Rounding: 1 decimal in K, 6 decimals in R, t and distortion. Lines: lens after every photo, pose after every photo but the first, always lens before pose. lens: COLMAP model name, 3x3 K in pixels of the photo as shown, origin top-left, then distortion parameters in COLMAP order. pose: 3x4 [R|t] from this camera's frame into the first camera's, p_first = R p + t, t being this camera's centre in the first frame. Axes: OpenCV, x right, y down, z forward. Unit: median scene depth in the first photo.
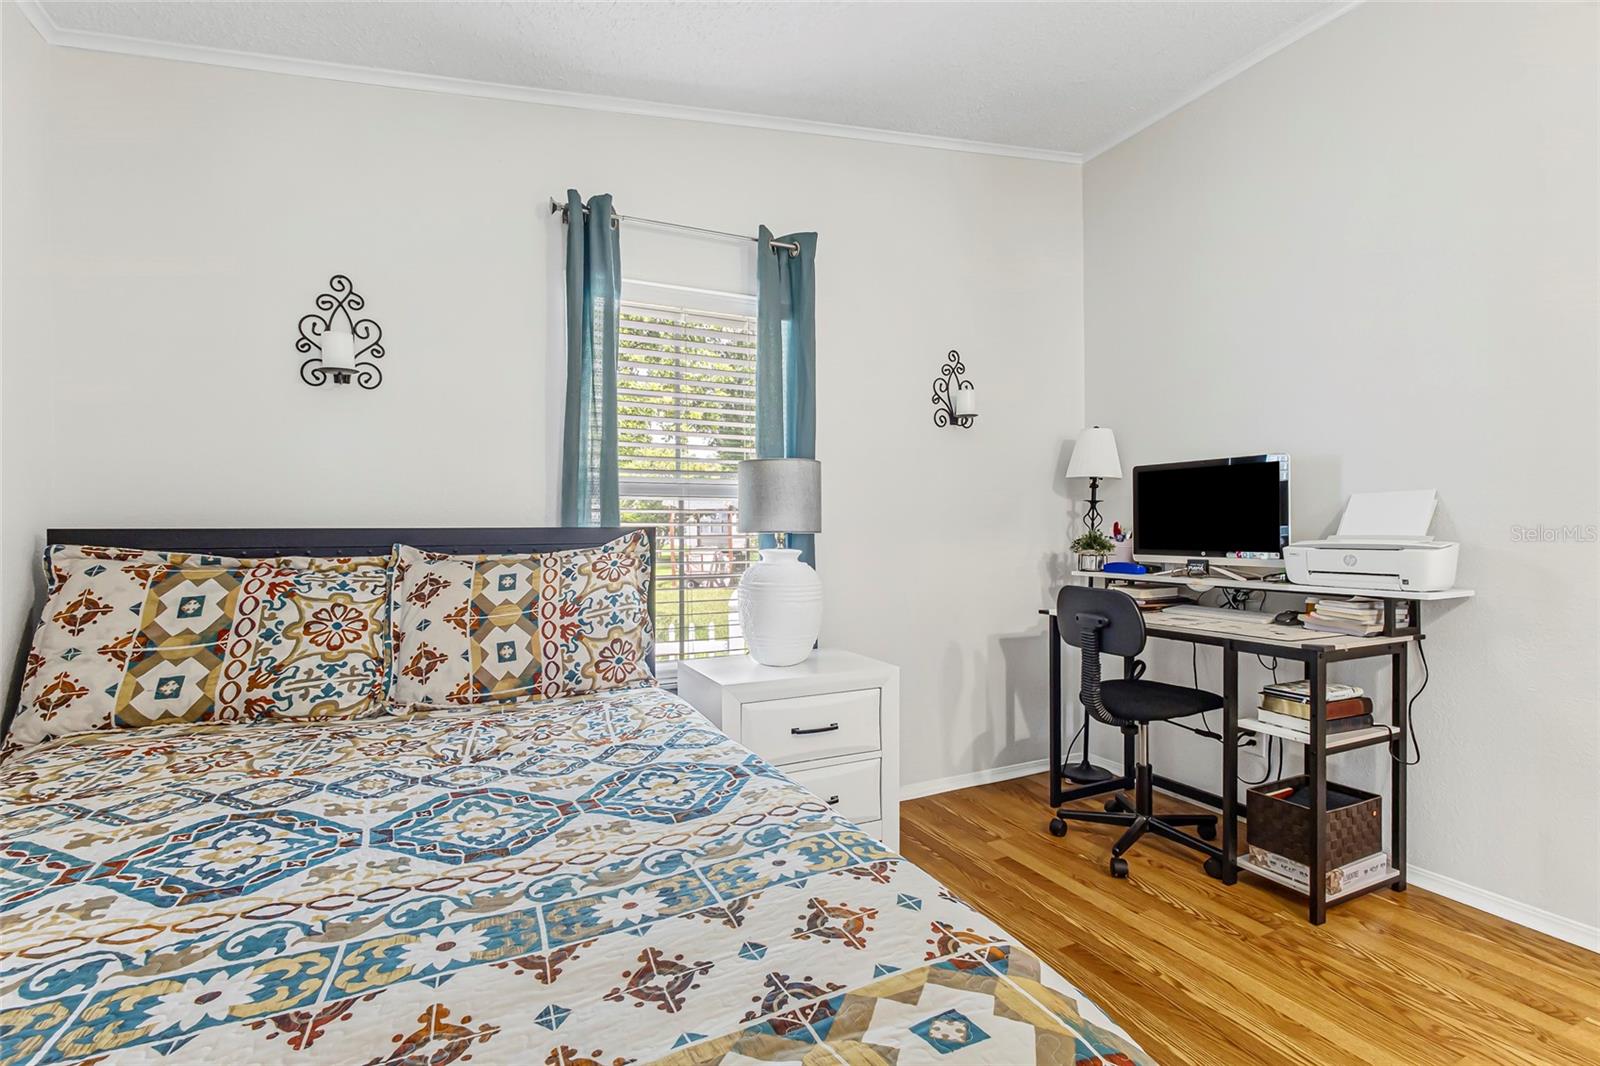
lens RADIAL K [[852.1, 0, 800.5], [0, 852.1, 502.1], [0, 0, 1]] dist [0.002892, 0.000255]
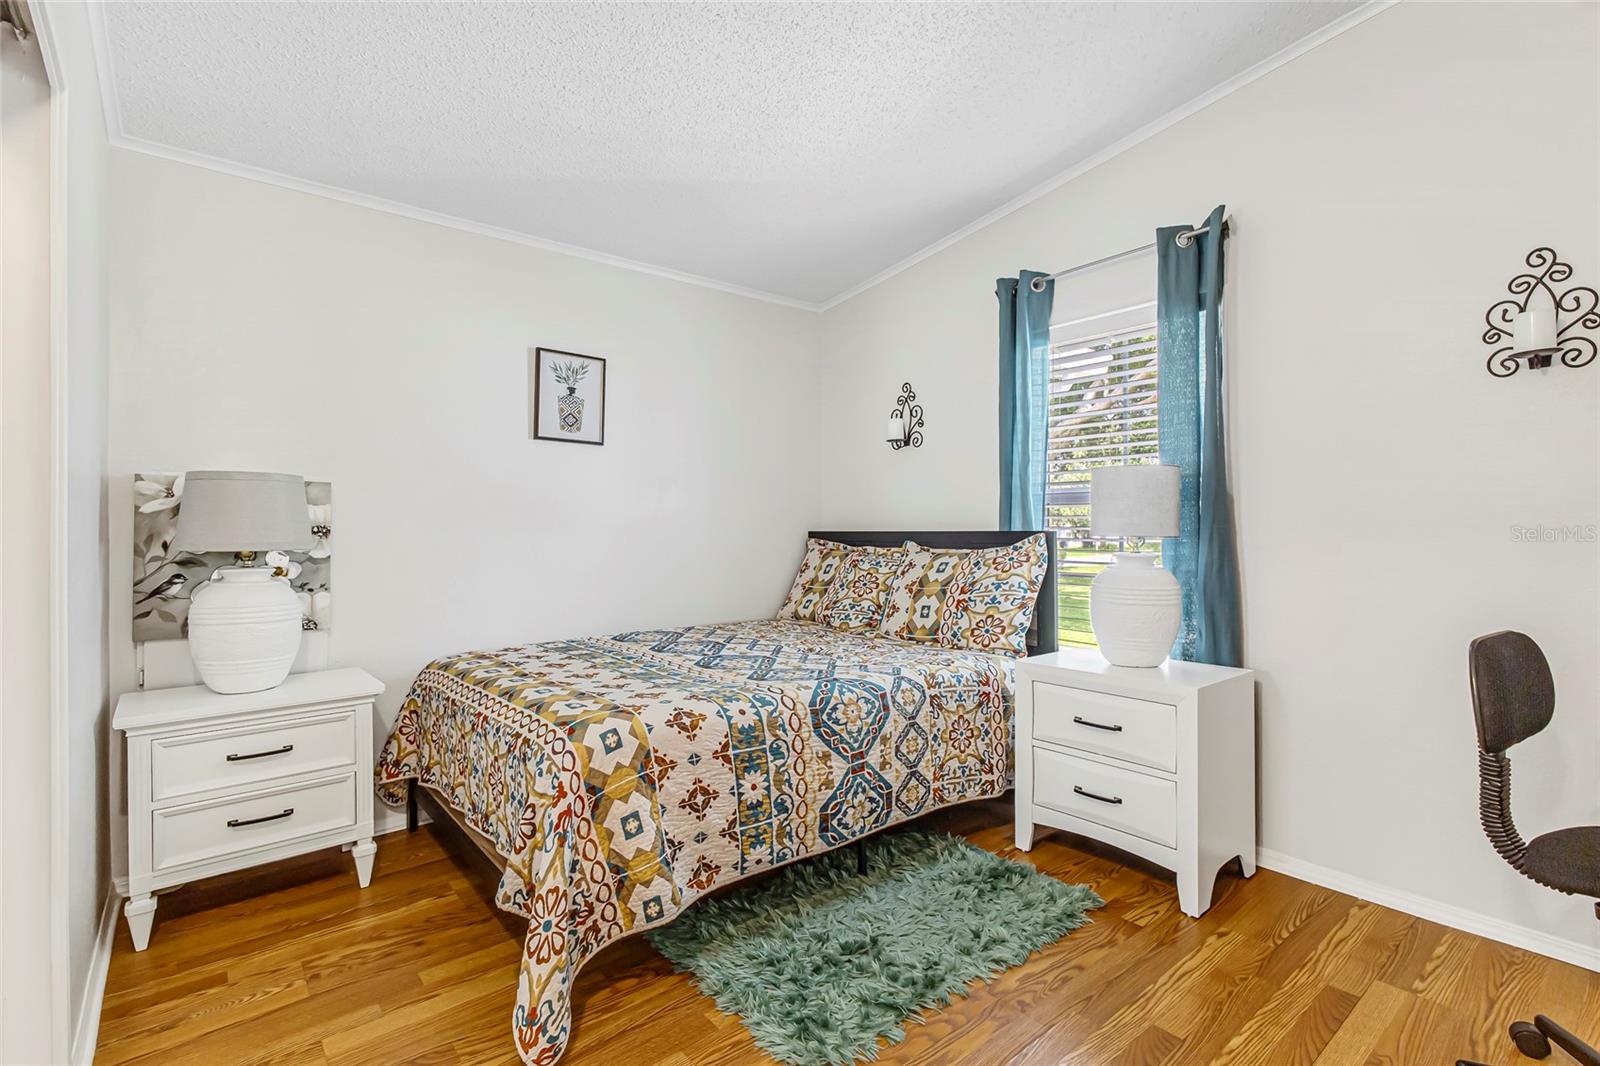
lens RADIAL K [[738.4, 0, 795.5], [0, 738.4, 539.7], [0, 0, 1]] dist [0.001228, 0.000013]
pose [[0.179044, 0.017197, -0.983691, 0.846191], [0.034141, 0.999136, 0.023681, 0.005400], [0.983248, -0.037824, 0.178303, 0.489959]]
